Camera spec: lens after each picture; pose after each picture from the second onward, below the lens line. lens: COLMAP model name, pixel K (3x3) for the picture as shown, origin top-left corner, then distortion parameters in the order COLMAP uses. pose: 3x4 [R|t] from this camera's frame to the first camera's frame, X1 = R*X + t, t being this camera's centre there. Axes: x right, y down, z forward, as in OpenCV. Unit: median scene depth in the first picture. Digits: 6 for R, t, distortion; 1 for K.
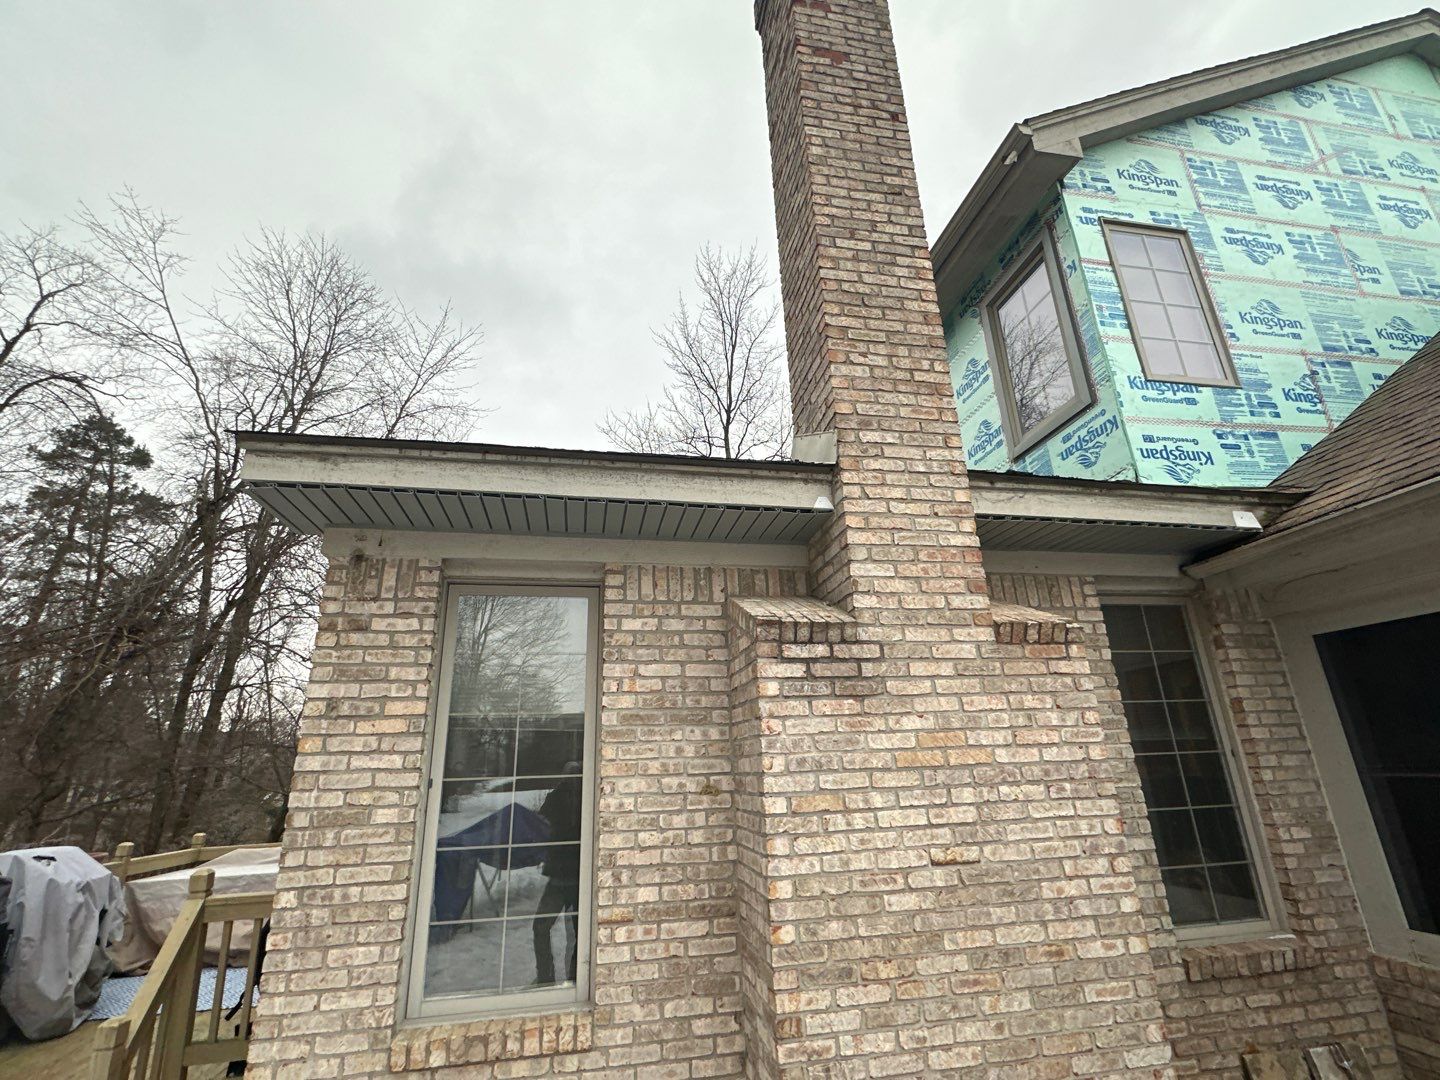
lens RADIAL K [[658.8, 0, 720.0], [0, 658.8, 540.0], [0, 0, 1]] dist [-0.000908, -0.000626]
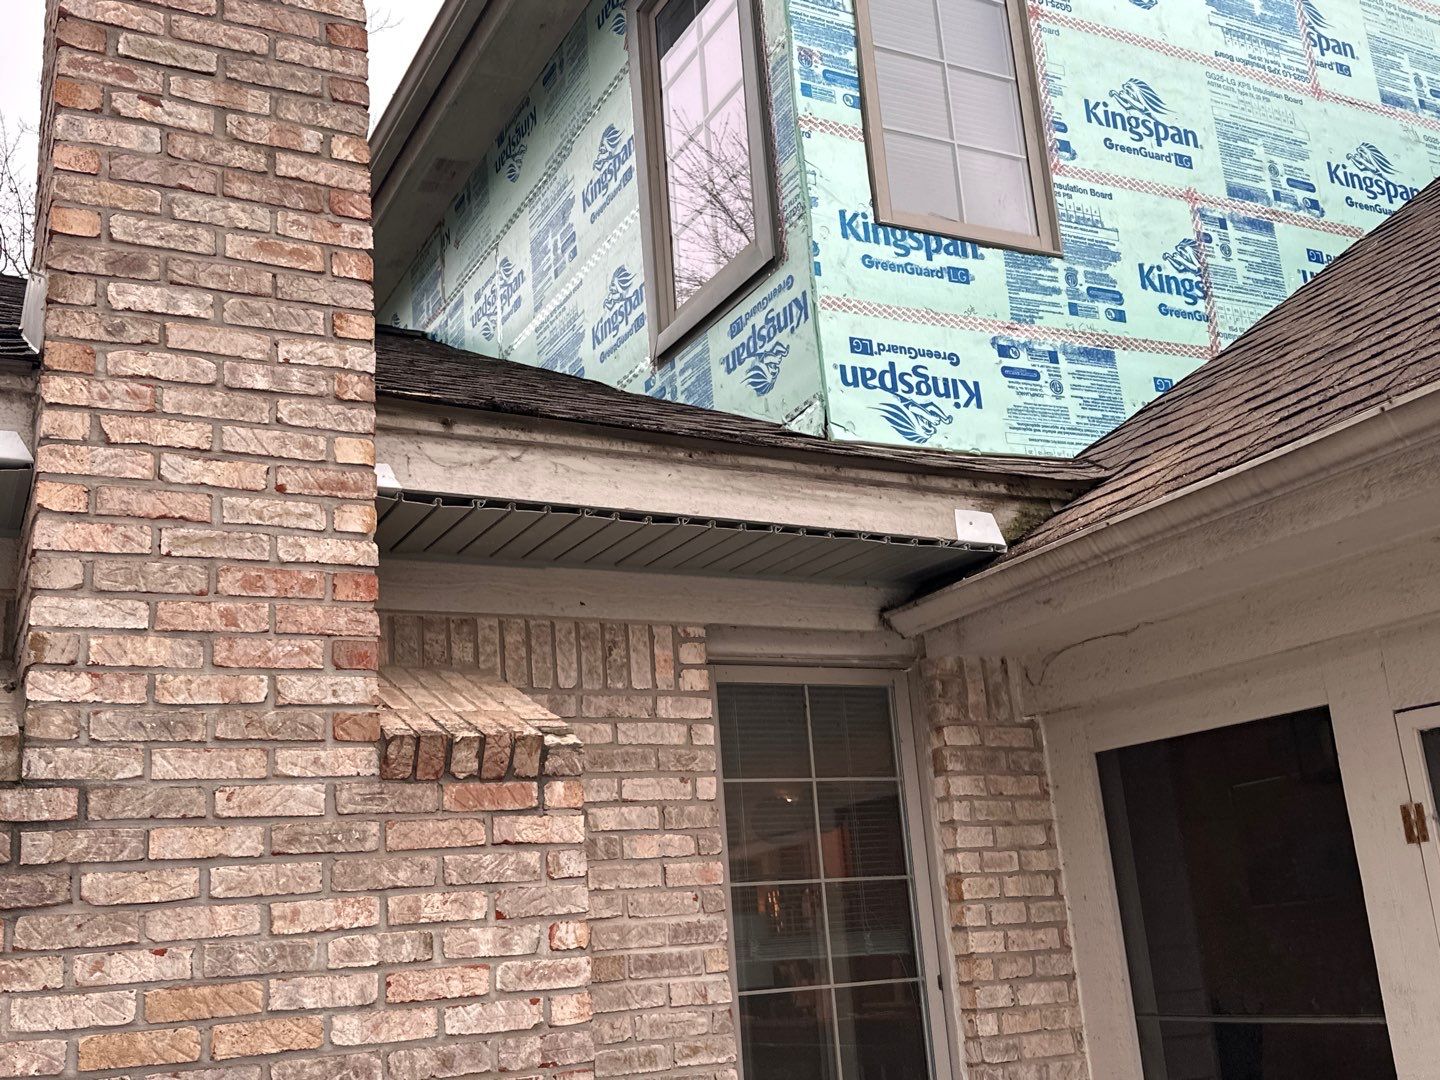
lens RADIAL K [[1483.0, 0, 706.3], [0, 1483.0, 548.2], [0, 0, 1]] dist [0.109228, 0.000000]
pose [[0.957882, 0.045288, 0.283570, 0.290756], [-0.059265, 0.997404, 0.040902, -0.052665], [-0.280981, -0.055985, 0.958079, -0.045421]]
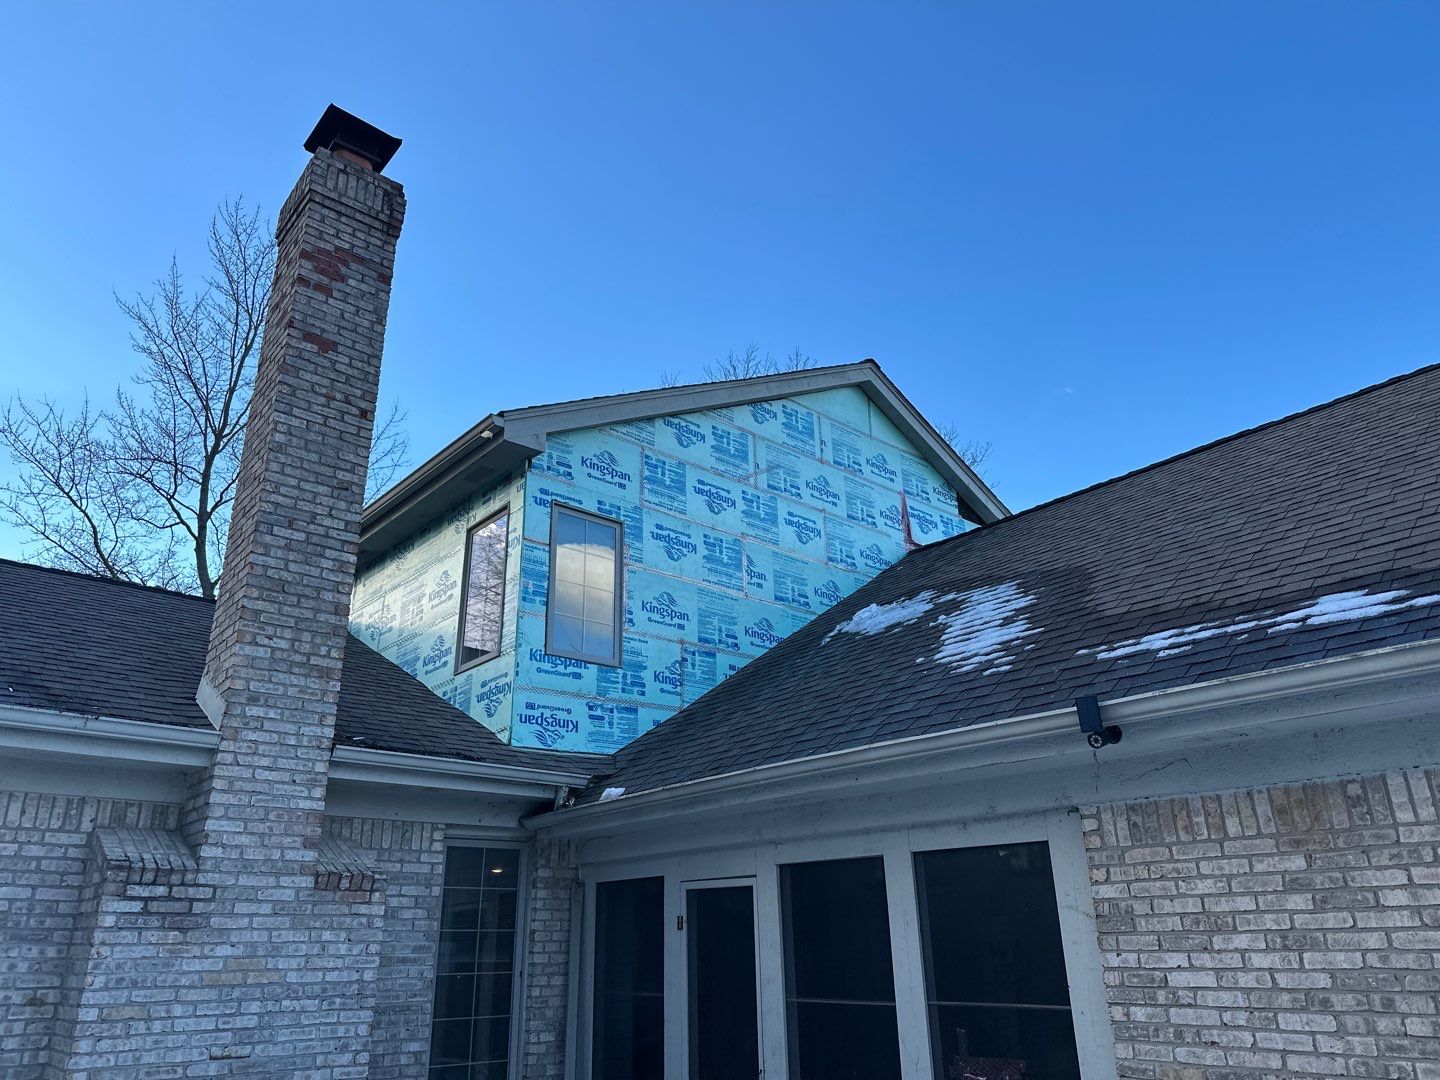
lens RADIAL K [[994.3, 0, 722.0], [0, 994.3, 547.9], [0, 0, 1]] dist [0.037806, -0.046963]
pose [[0.863678, 0.203813, 0.461000, 0.052239], [-0.175364, 0.978966, -0.104270, -0.389046], [-0.472555, 0.009213, 0.881253, -1.013304]]
